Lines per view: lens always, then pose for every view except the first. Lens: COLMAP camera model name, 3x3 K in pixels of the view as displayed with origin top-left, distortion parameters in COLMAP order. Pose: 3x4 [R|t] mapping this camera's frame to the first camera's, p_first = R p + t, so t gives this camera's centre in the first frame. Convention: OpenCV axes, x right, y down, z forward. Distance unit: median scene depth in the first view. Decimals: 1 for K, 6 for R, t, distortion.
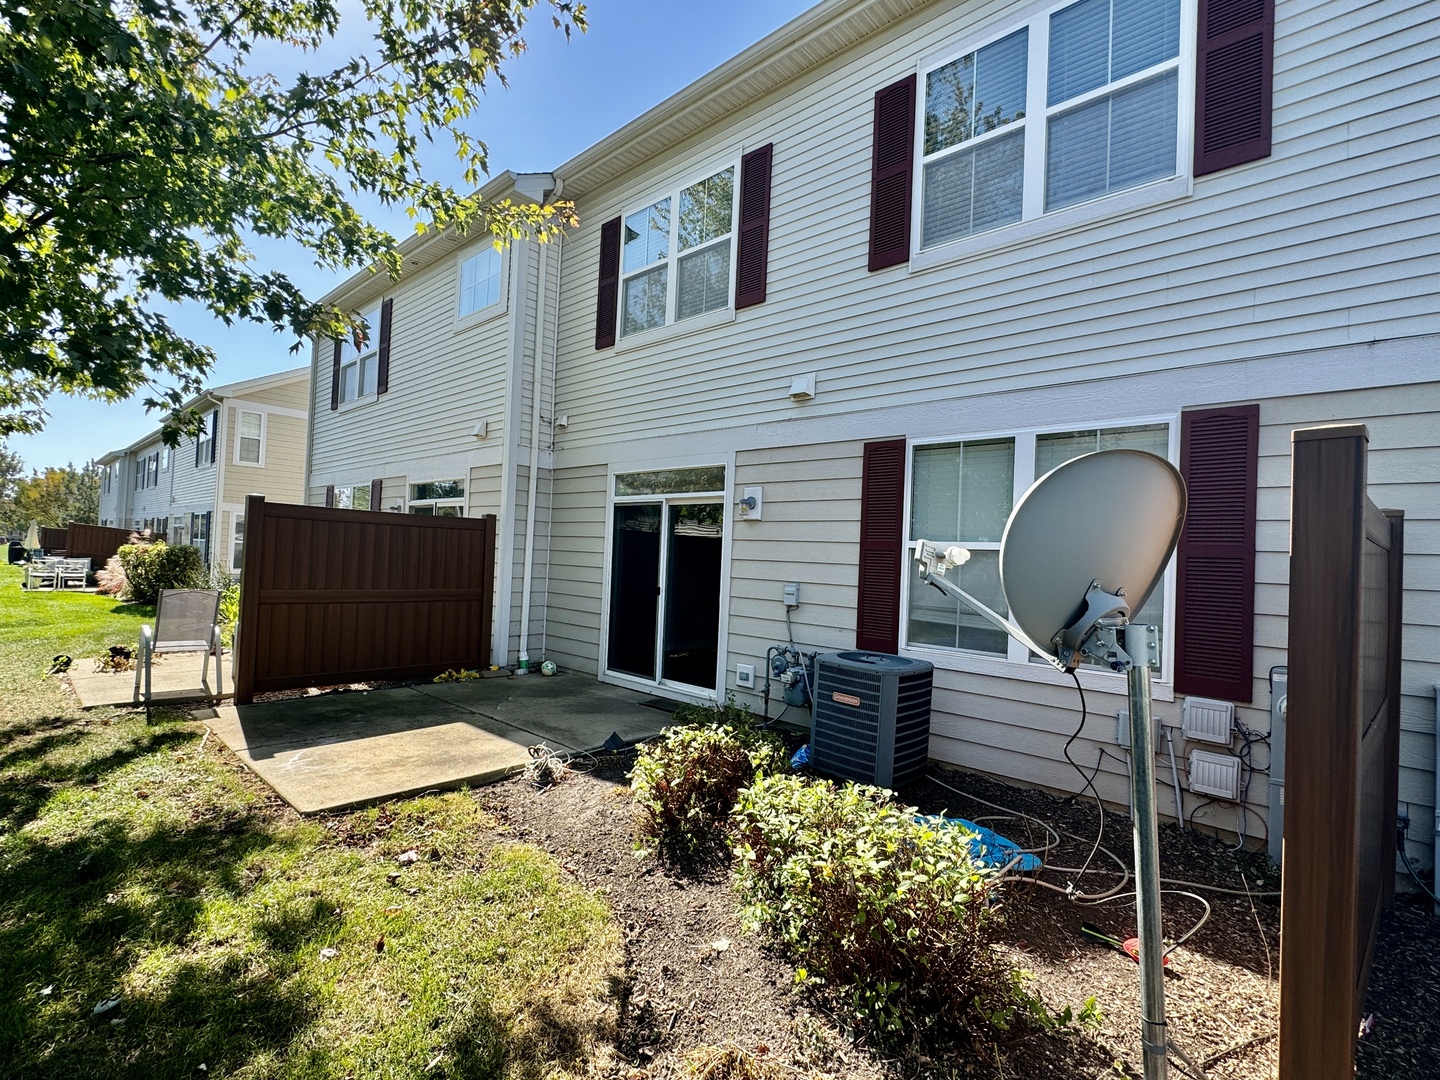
lens RADIAL K [[677.2, 0, 721.8], [0, 677.2, 541.3], [0, 0, 1]] dist [-0.000397, 0.000490]
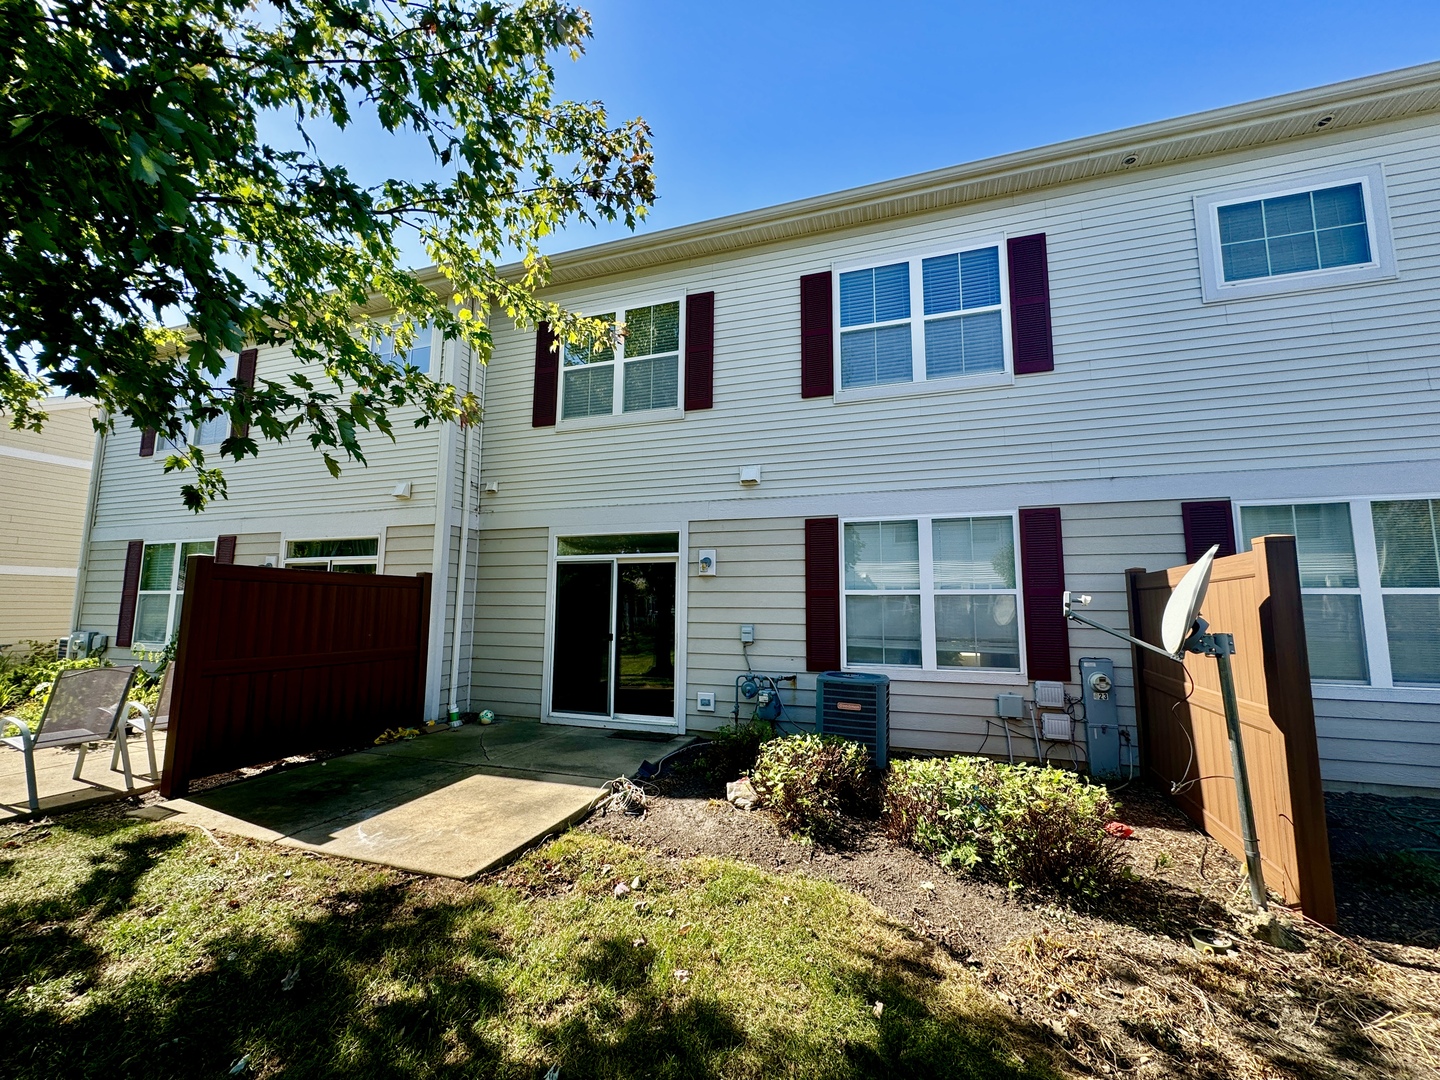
lens RADIAL K [[569.4, 0, 720.9], [0, 569.4, 539.4], [0, 0, 1]] dist [-0.002507, 0.000198]
pose [[0.910607, 0.011179, 0.413122, -0.409943], [0.023226, 0.996670, -0.078166, -0.017188], [-0.412620, 0.080774, 0.907315, 0.022358]]
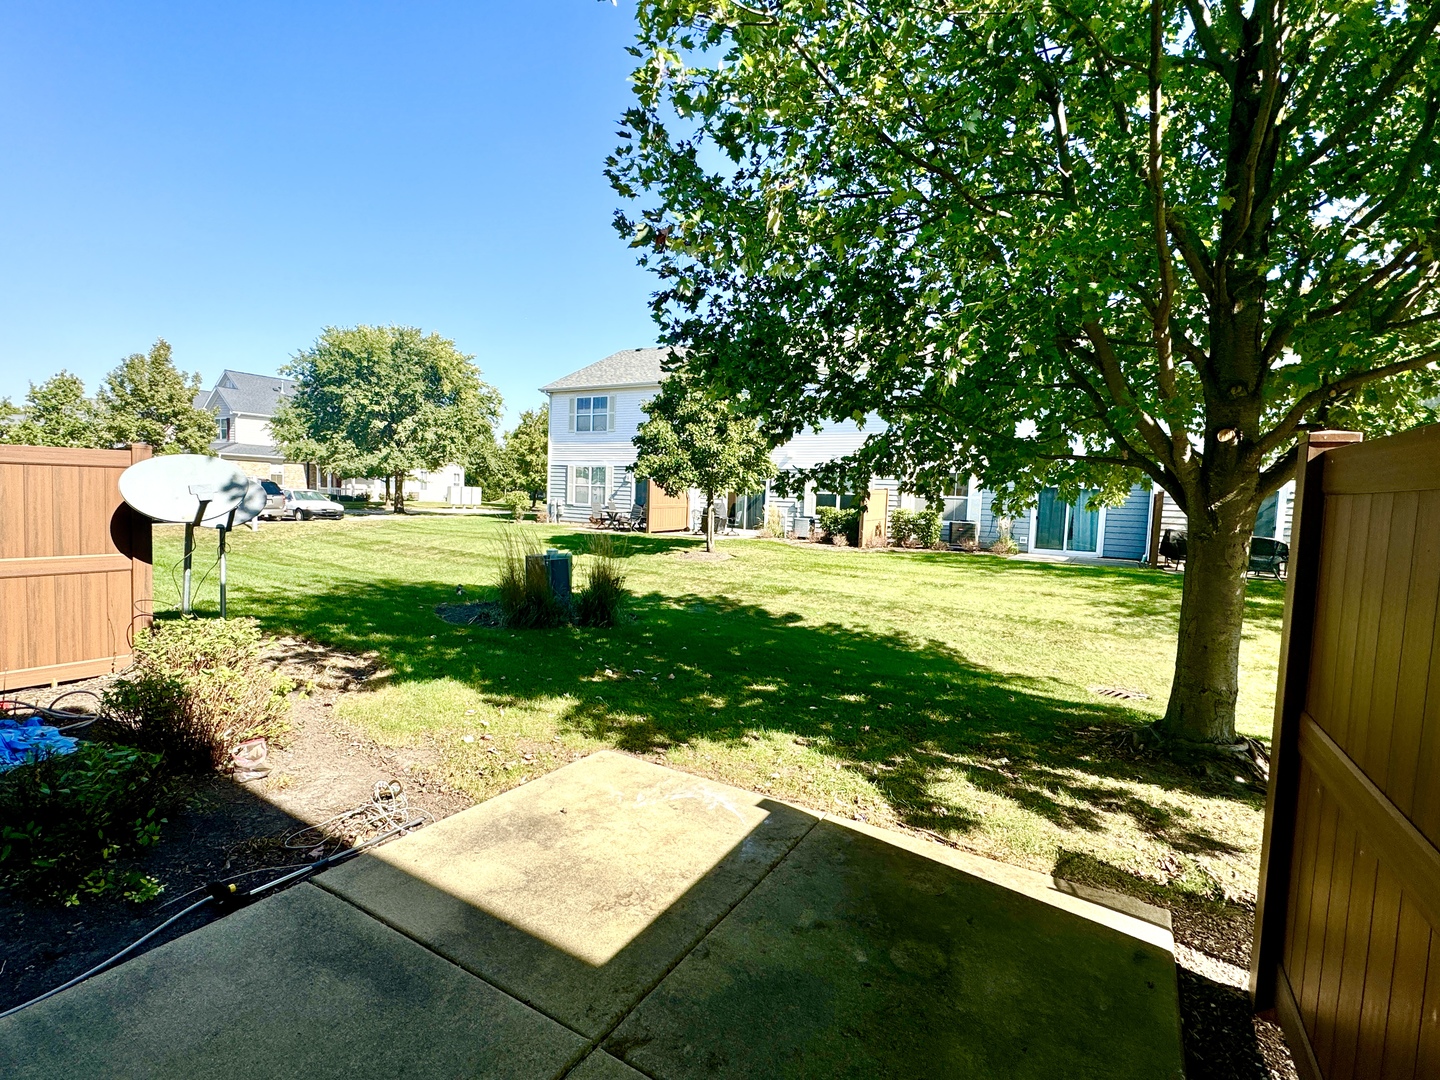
lens RADIAL K [[677.2, 0, 719.6], [0, 677.2, 543.5], [0, 0, 1]] dist [-0.000397, 0.000490]
pose [[-0.973995, -0.069101, -0.215775, -0.349951], [-0.078220, 0.996356, 0.034002, -0.005245], [0.212639, 0.049996, -0.975851, 1.410296]]
